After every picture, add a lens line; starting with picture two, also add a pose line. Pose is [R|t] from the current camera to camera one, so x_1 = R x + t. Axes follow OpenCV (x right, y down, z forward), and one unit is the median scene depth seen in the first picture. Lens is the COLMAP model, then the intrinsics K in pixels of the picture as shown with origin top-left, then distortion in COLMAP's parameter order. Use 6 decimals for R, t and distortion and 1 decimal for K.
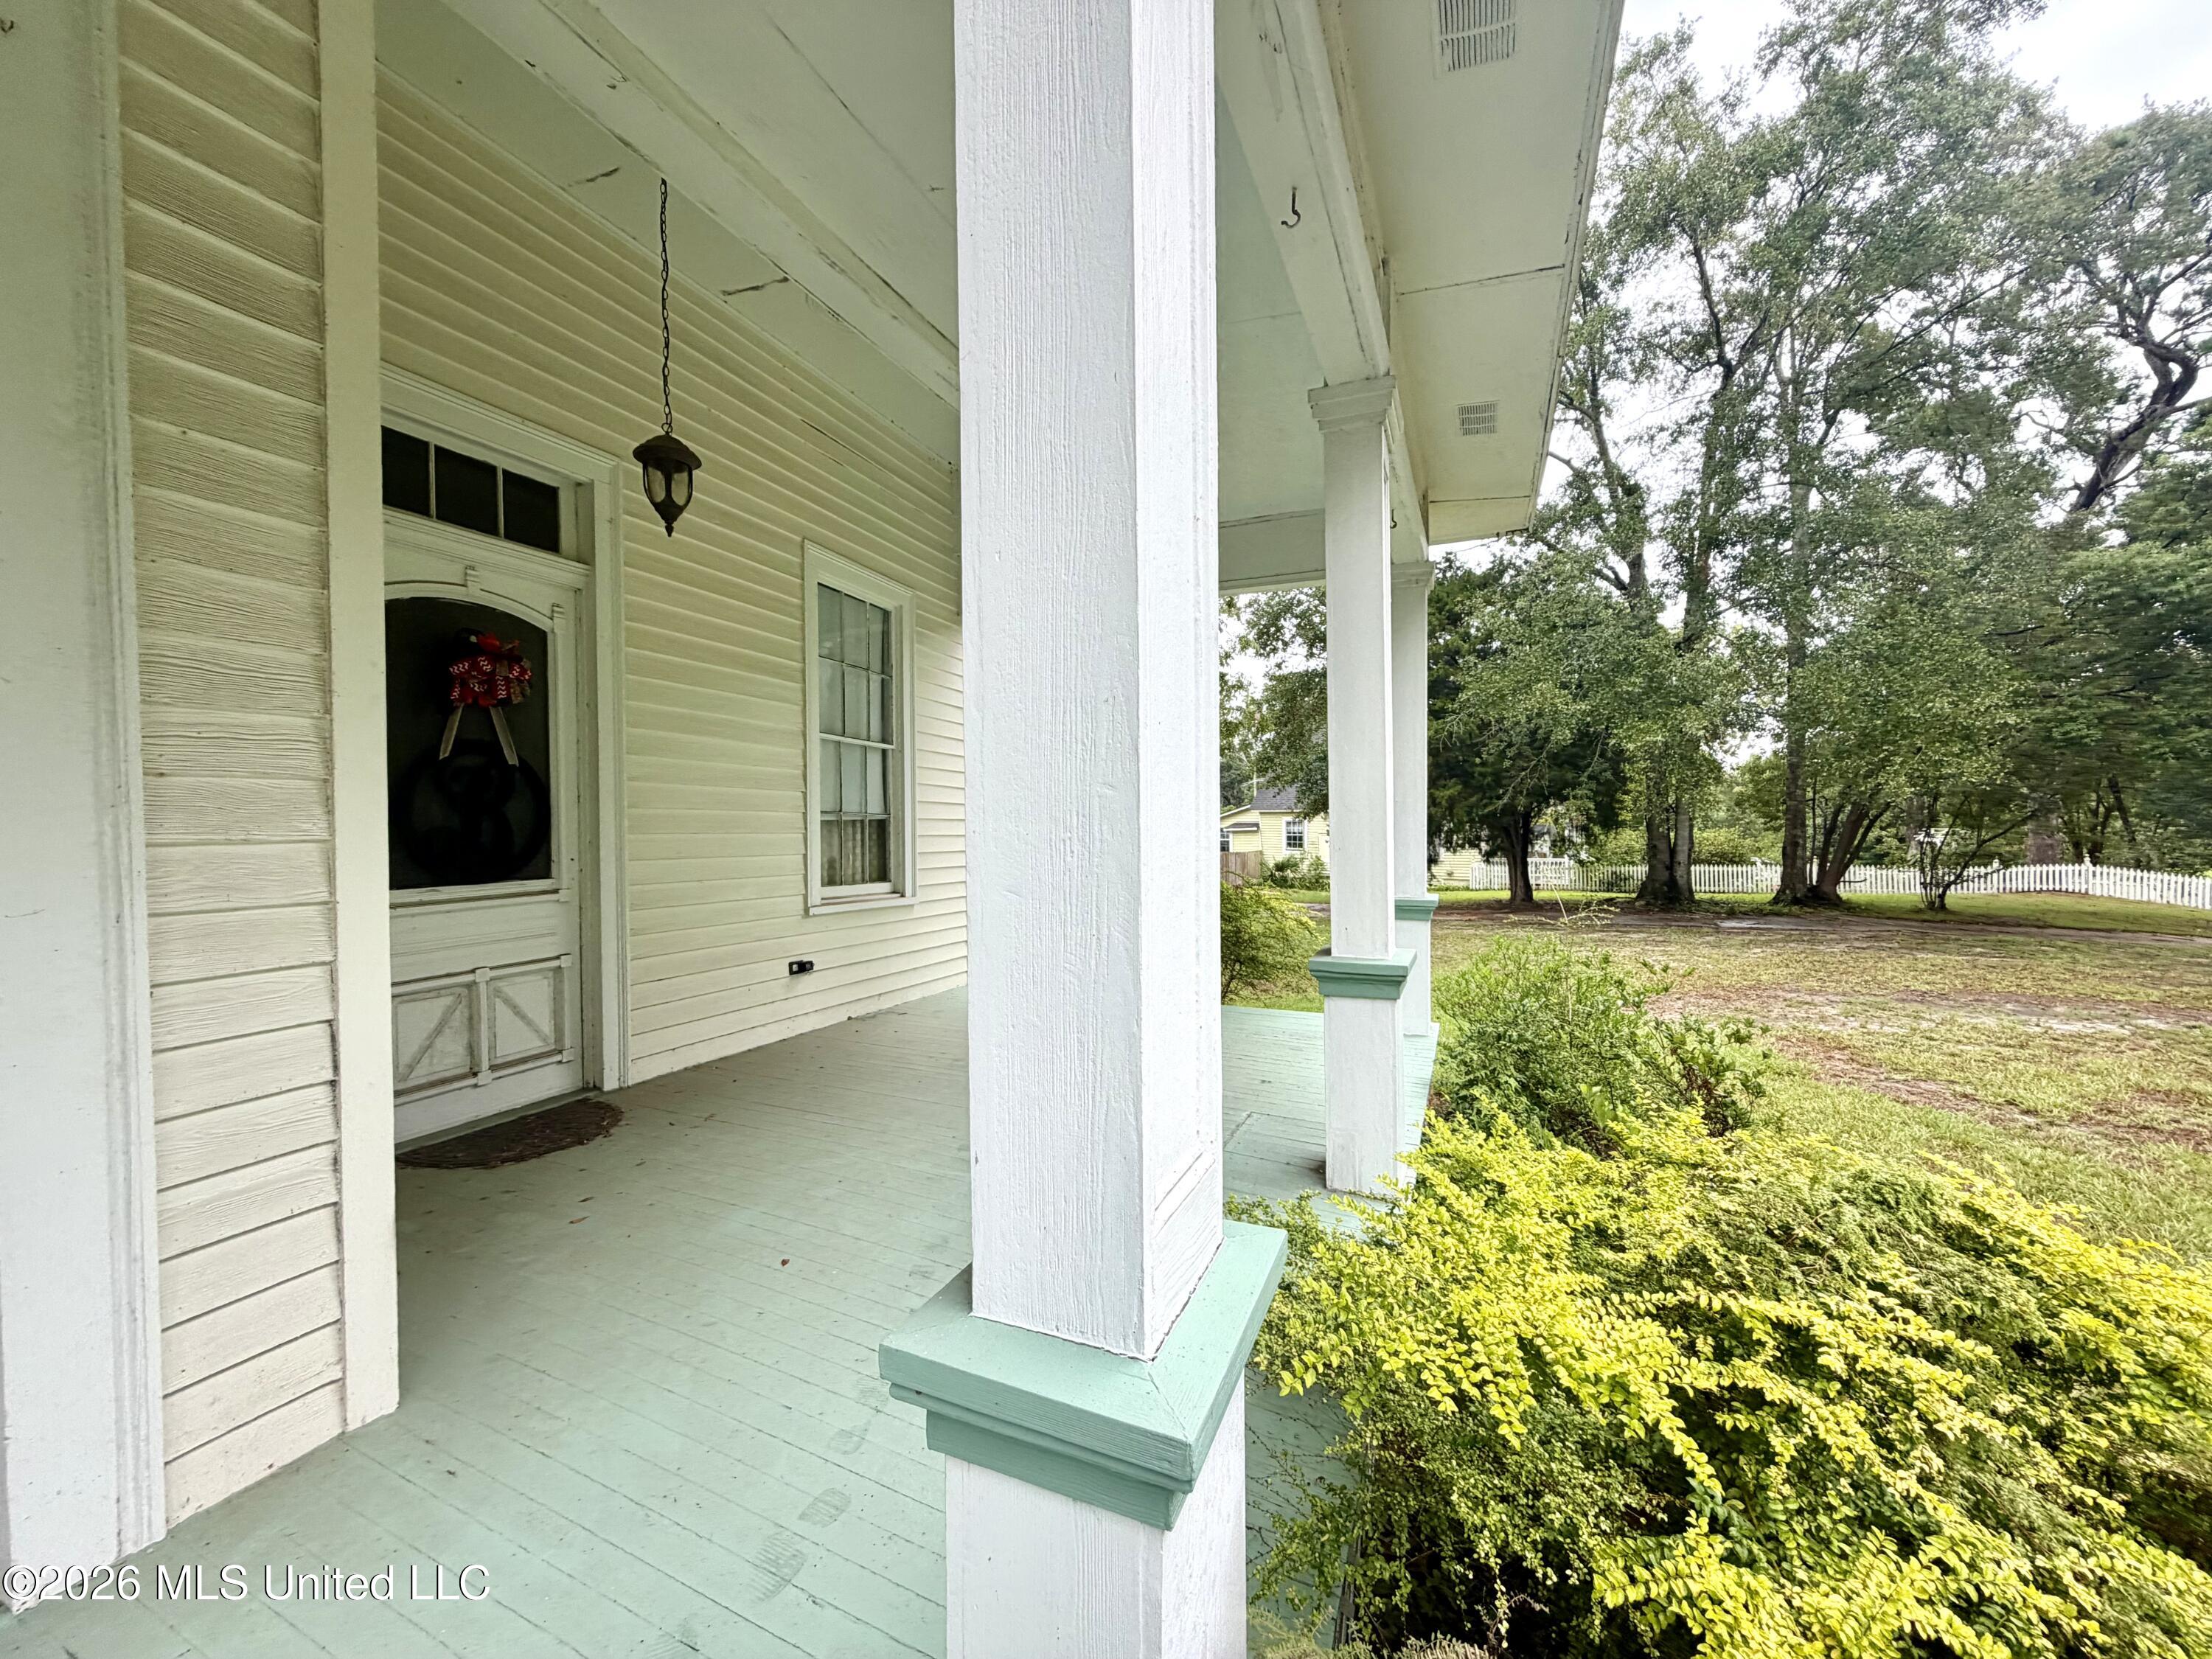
lens RADIAL K [[884.0, 0, 1102.5], [0, 884.0, 831.9], [0, 0, 1]] dist [0.000000, 0.000475]
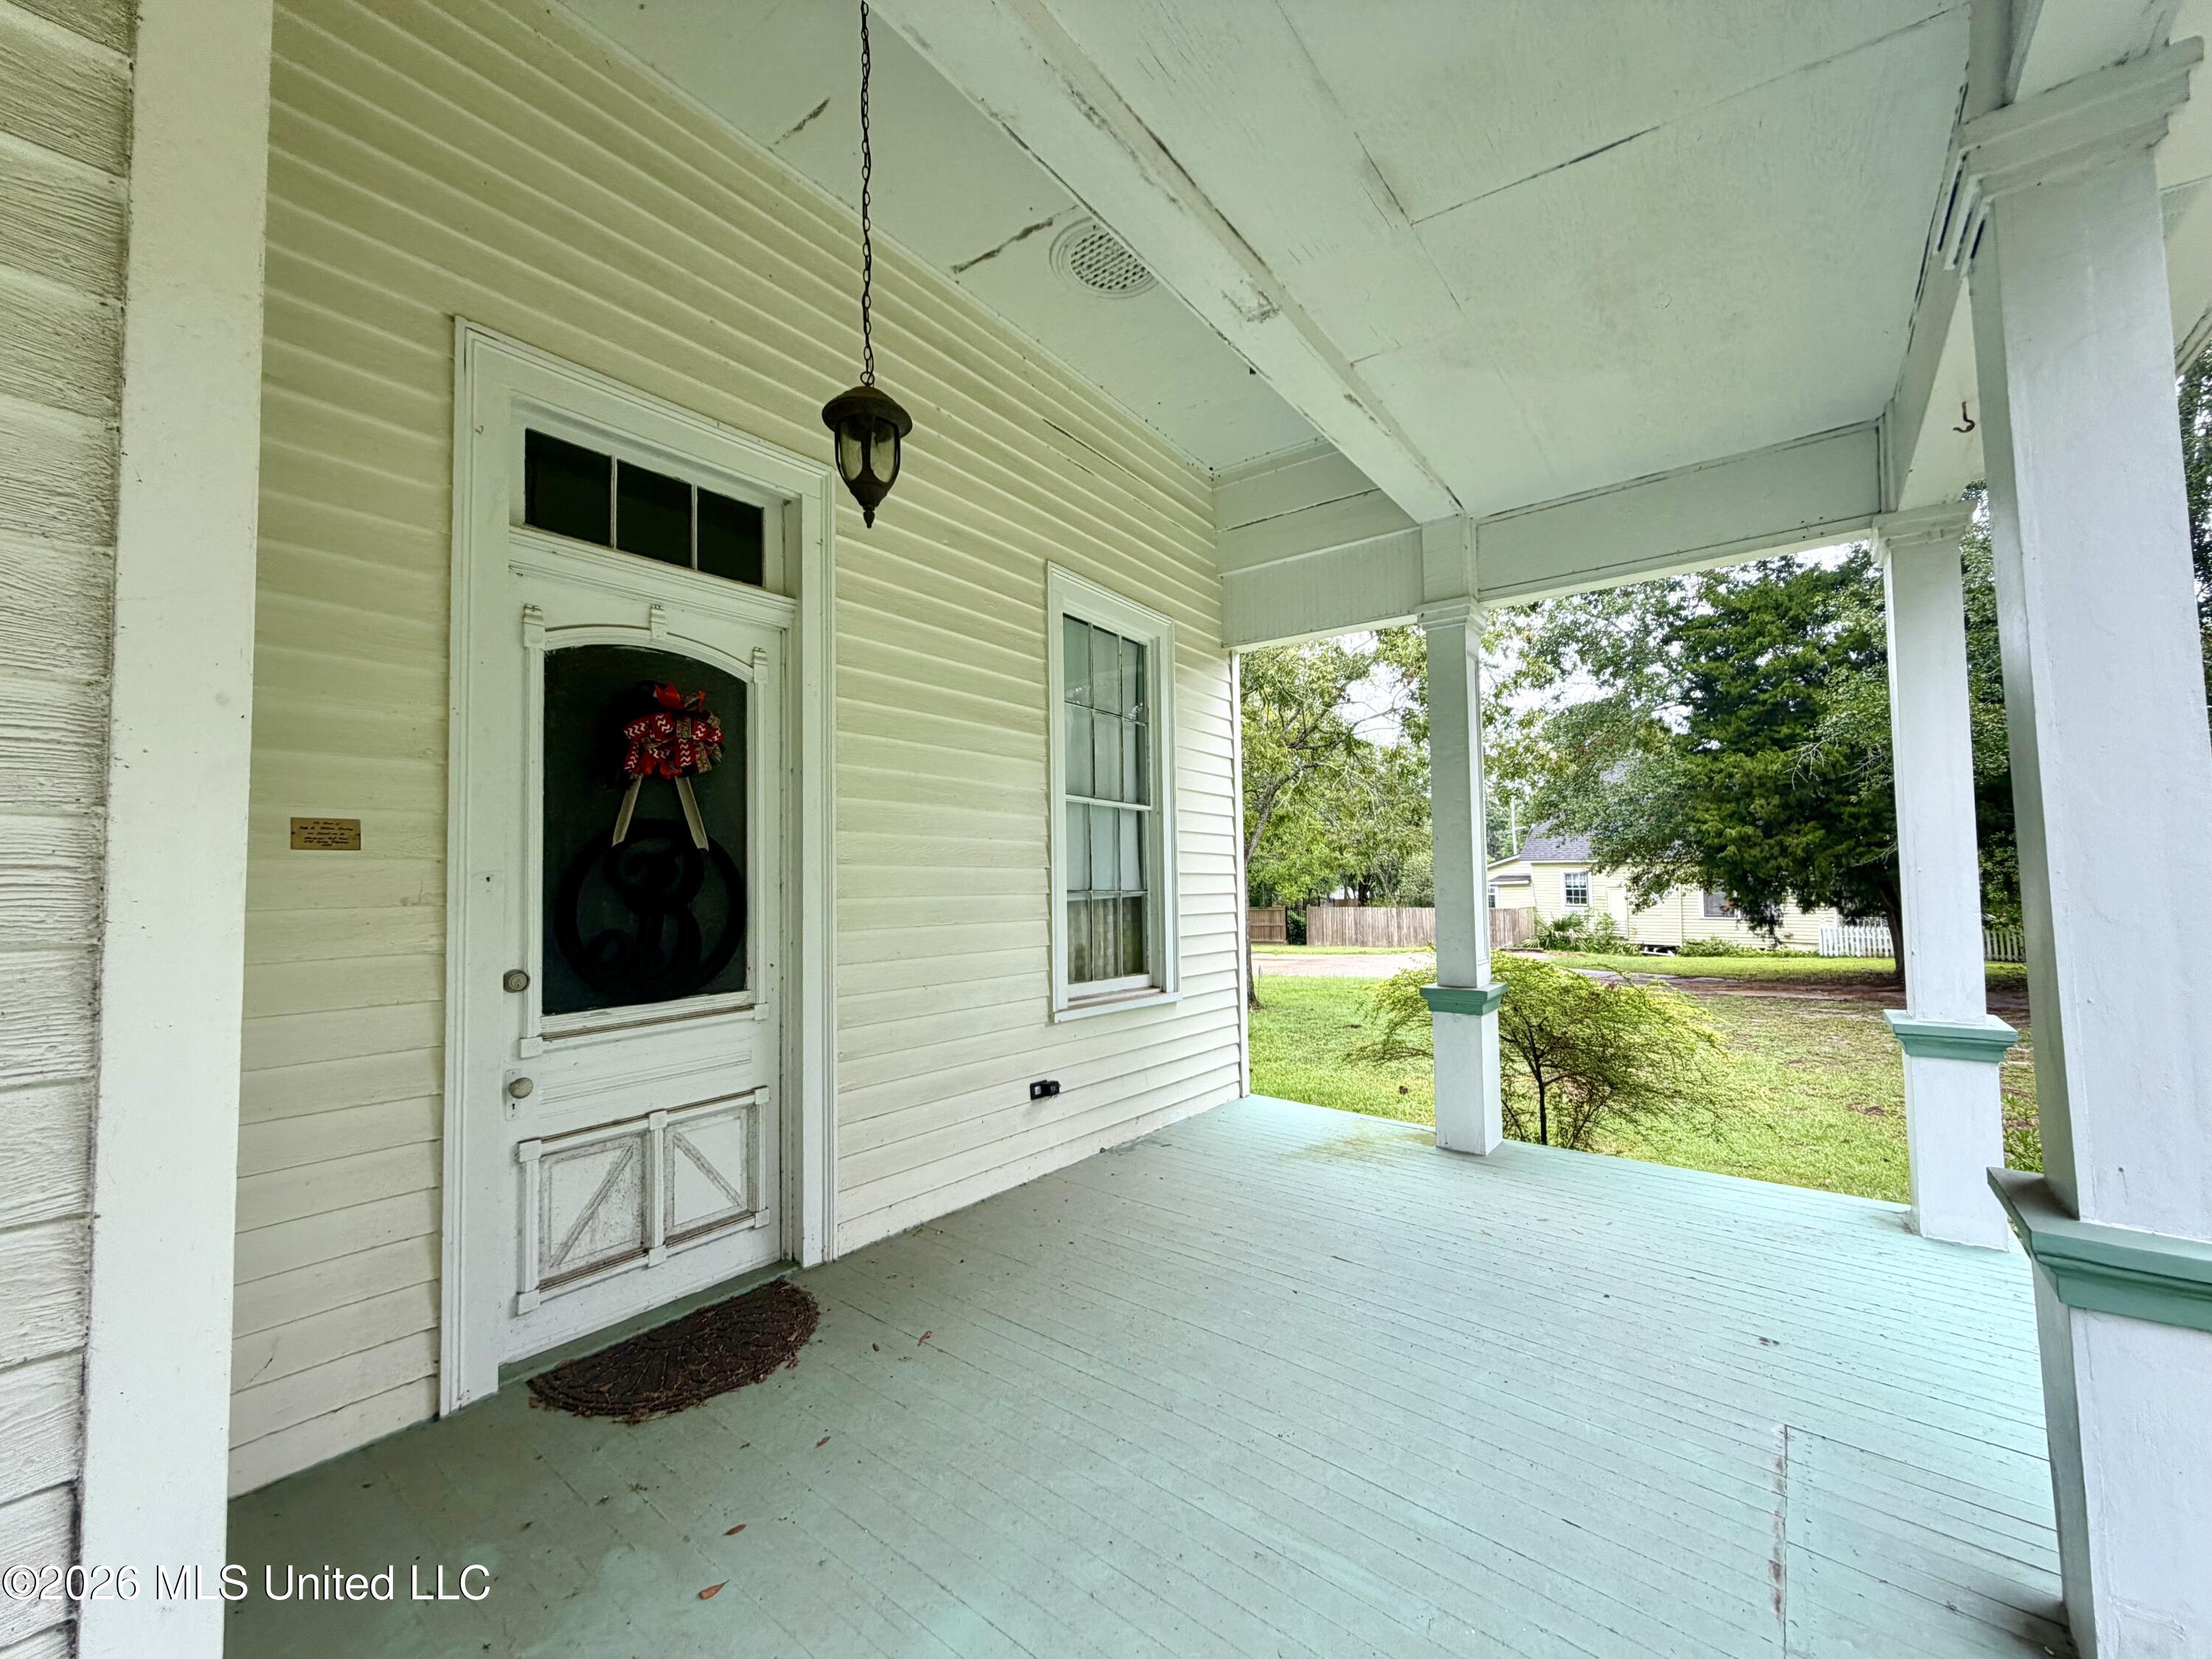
lens RADIAL K [[884.0, 0, 1096.9], [0, 884.0, 828.8], [0, 0, 1]] dist [0.000000, 0.000475]
pose [[0.964800, -0.021503, -0.262106, -0.100473], [0.005229, 0.998023, -0.062626, -0.036934], [0.262934, 0.059051, 0.963005, 0.284919]]
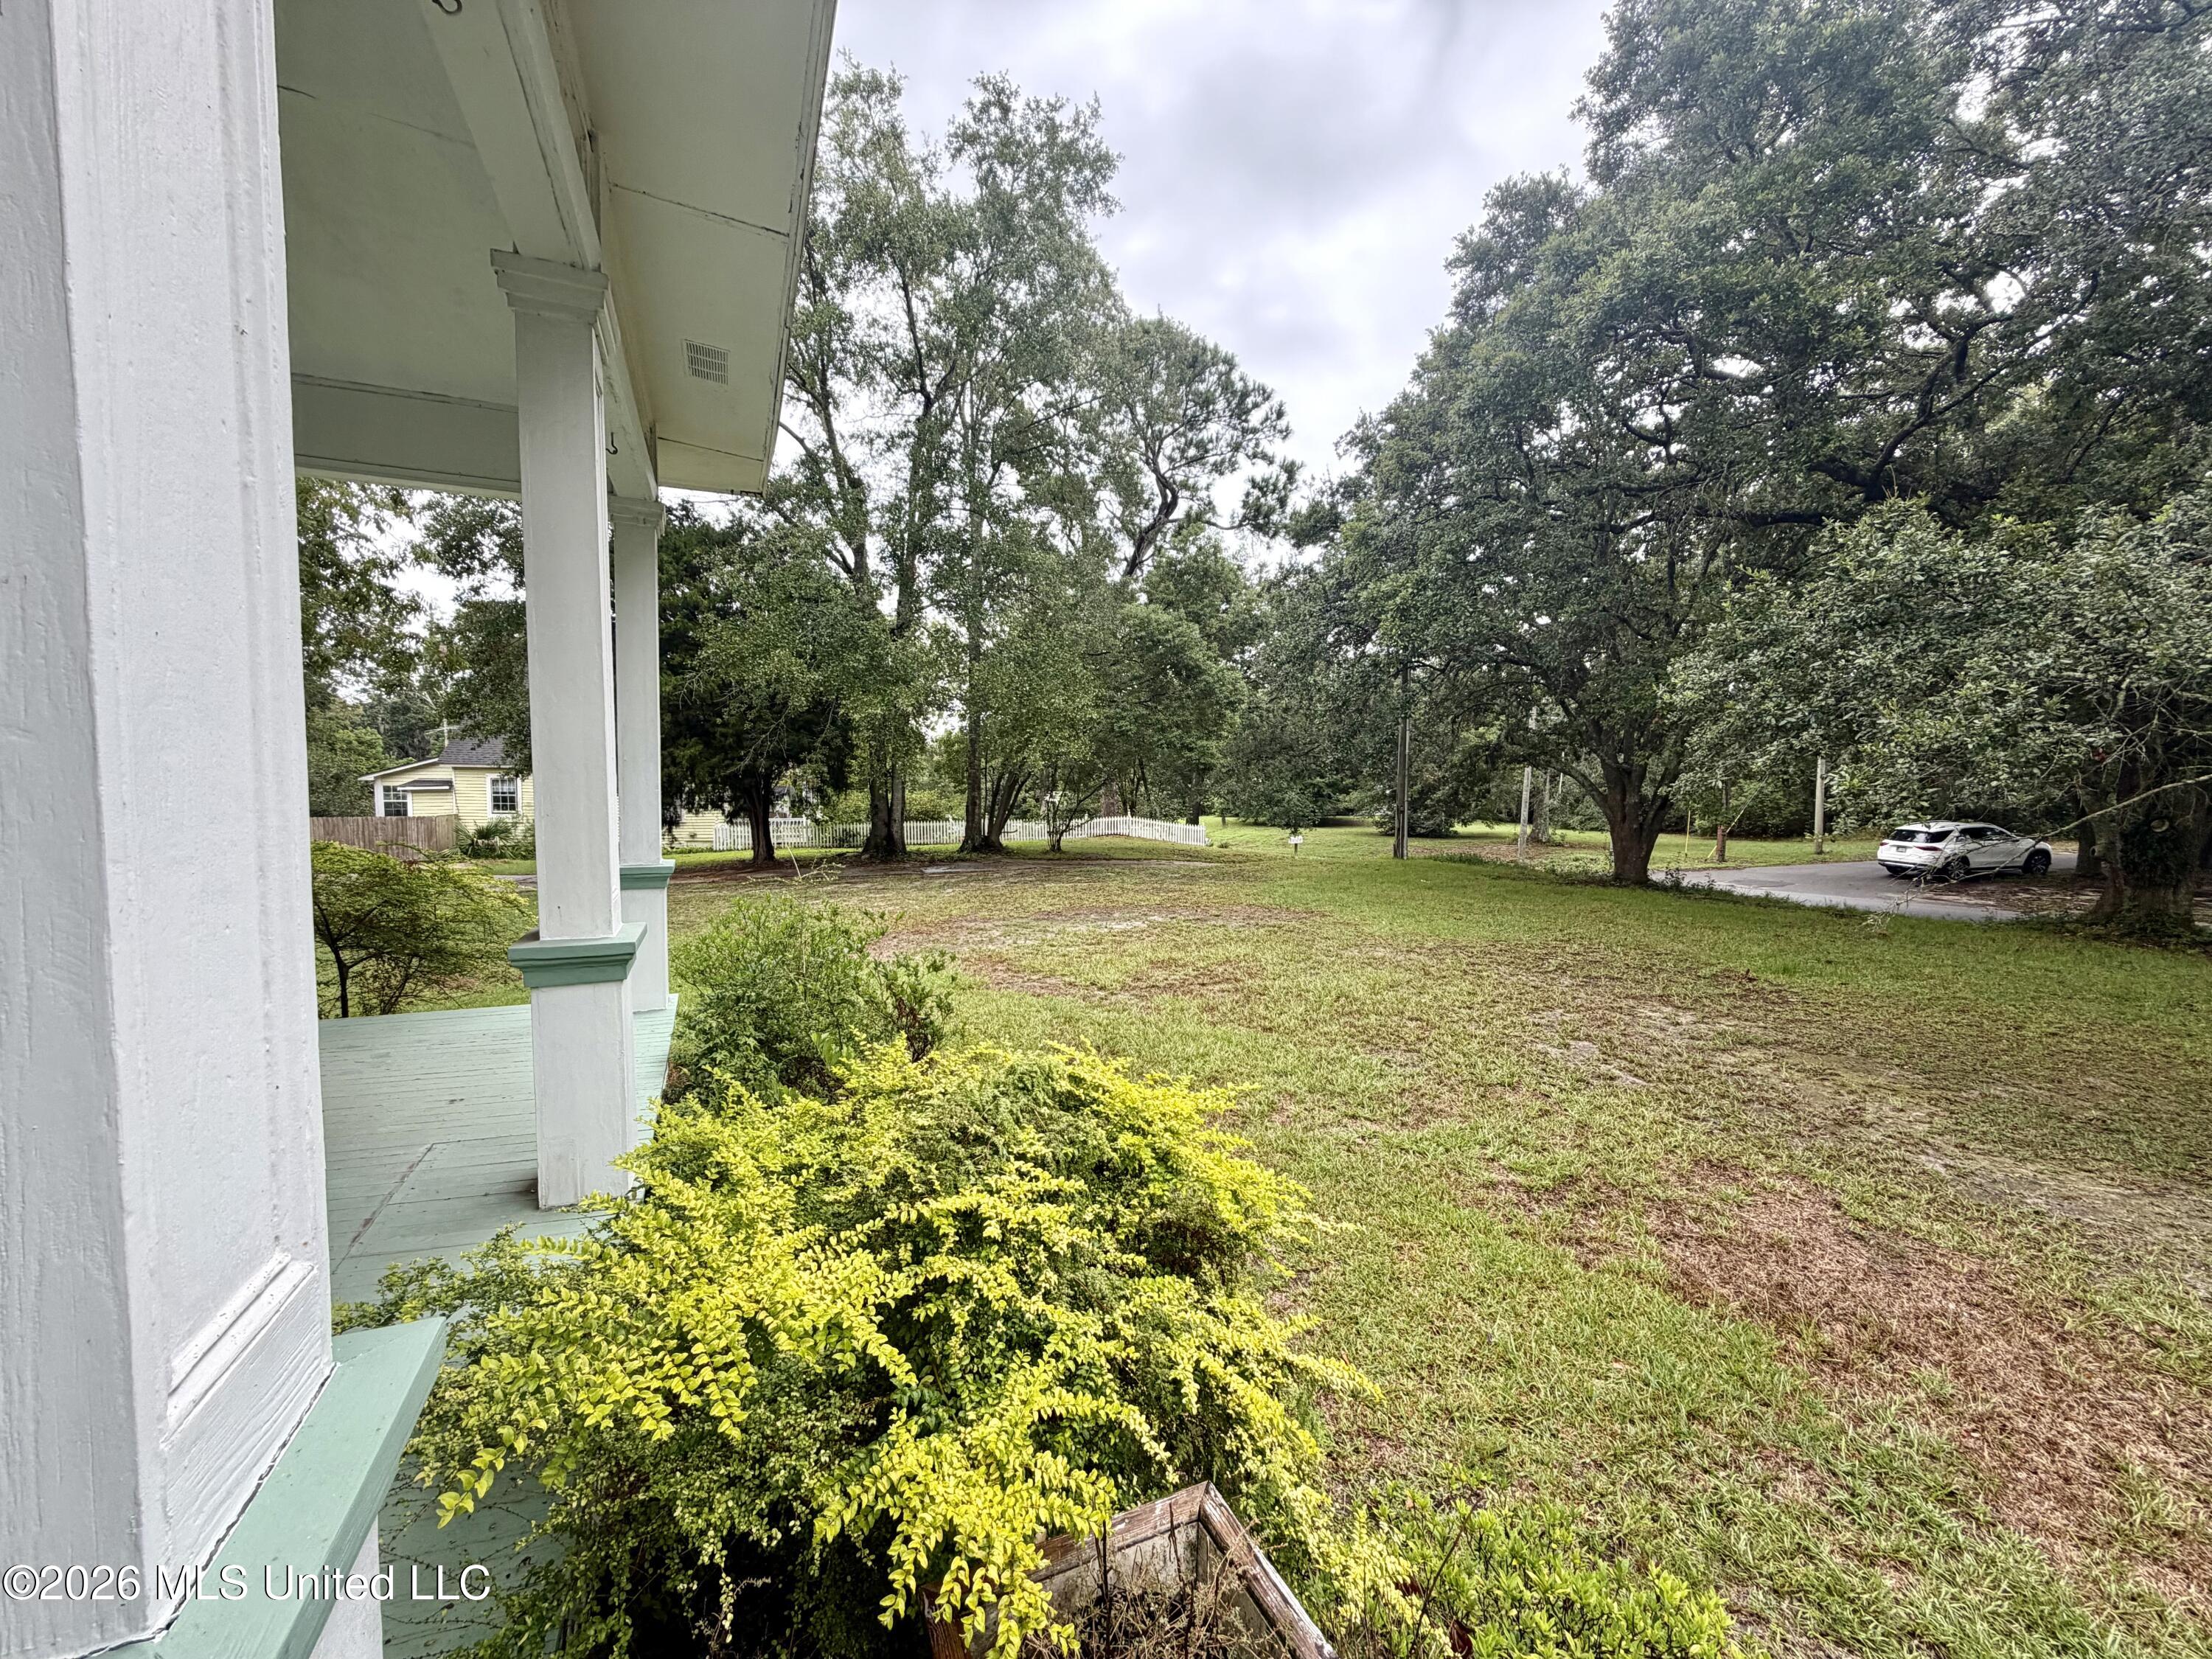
lens RADIAL K [[884.0, 0, 1099.7], [0, 884.0, 830.8], [0, 0, 1]] dist [0.000000, 0.000475]
pose [[0.692736, -0.026635, 0.720699, 0.015859], [-0.004558, 0.999136, 0.041306, -0.002825], [-0.721177, -0.031899, 0.692016, 0.016143]]
